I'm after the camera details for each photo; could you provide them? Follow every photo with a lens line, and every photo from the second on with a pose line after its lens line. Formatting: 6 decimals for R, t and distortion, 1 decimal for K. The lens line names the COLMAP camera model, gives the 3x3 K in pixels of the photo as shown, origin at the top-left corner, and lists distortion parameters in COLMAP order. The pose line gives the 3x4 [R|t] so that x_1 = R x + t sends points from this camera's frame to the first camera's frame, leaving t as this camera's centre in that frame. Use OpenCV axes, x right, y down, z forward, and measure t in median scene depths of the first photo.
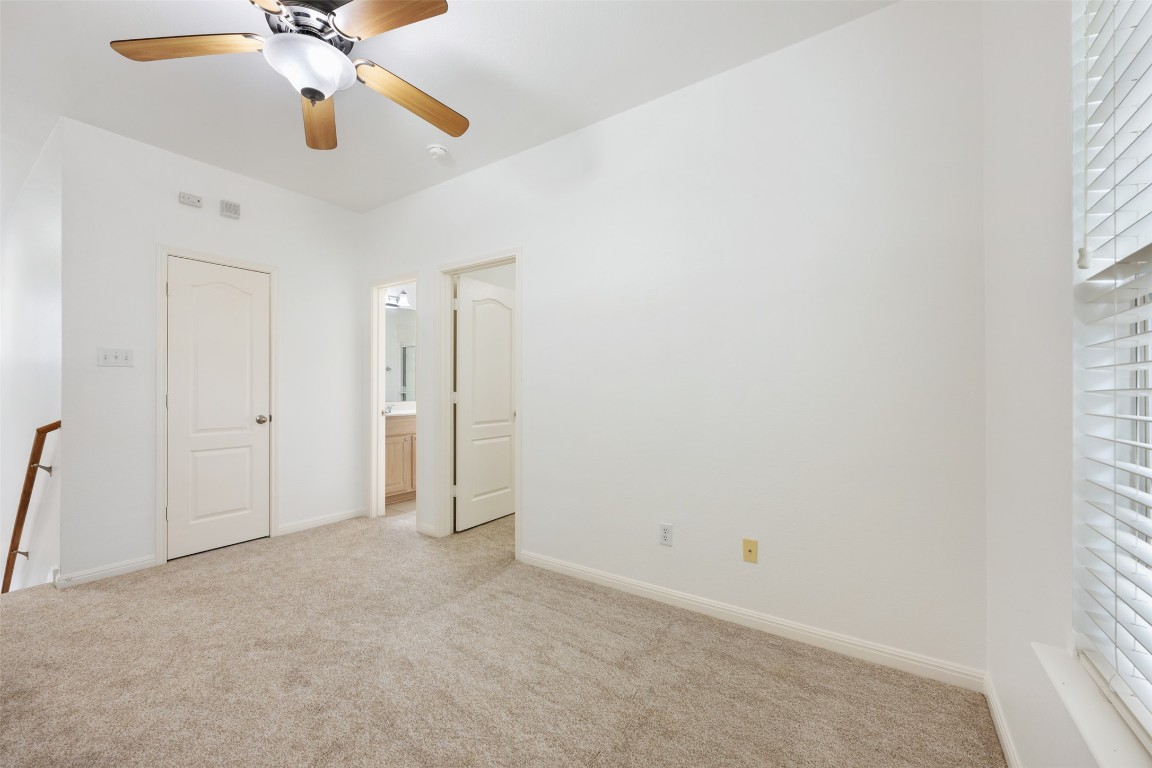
lens RADIAL K [[456.6, 0, 576.0], [0, 456.6, 384.0], [0, 0, 1]] dist [-0.001181, 0.000058]
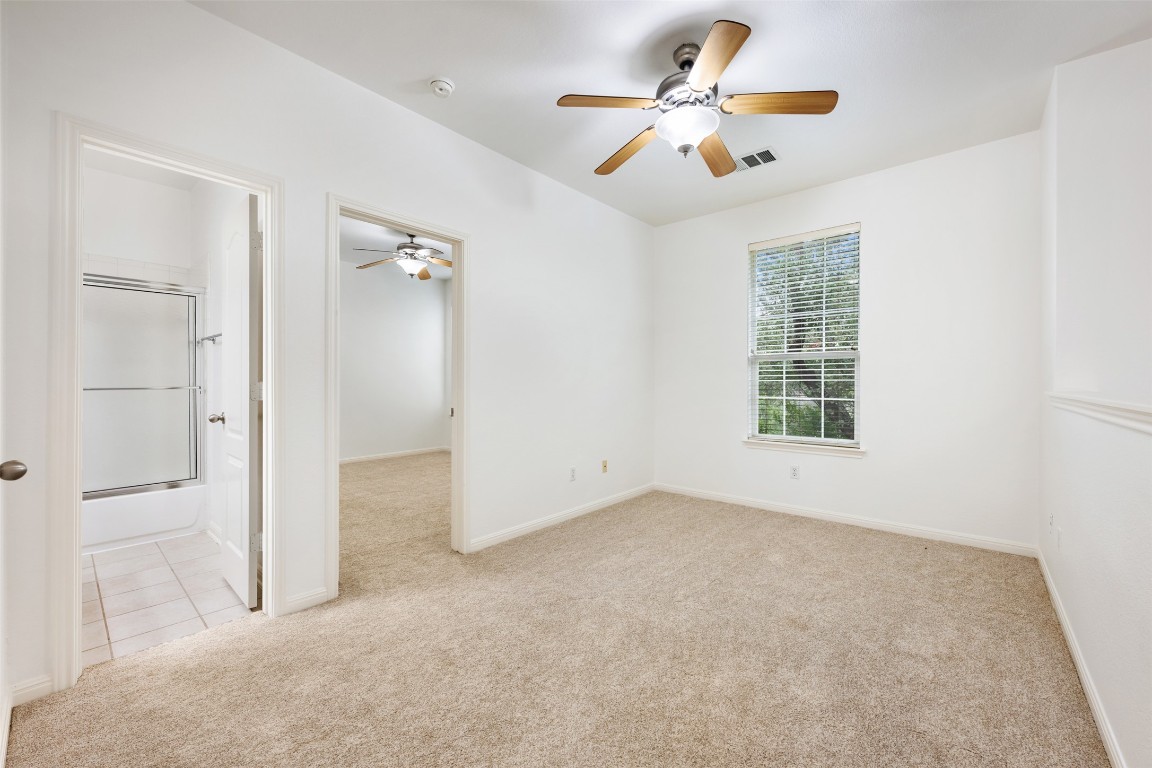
lens RADIAL K [[456.6, 0, 576.0], [0, 456.6, 384.0], [0, 0, 1]] dist [-0.001181, 0.000058]
pose [[0.111234, -0.003595, 0.993788, -1.324524], [-0.005933, 0.999973, 0.004282, 0.018609], [-0.993777, -0.006372, 0.111210, 0.809851]]
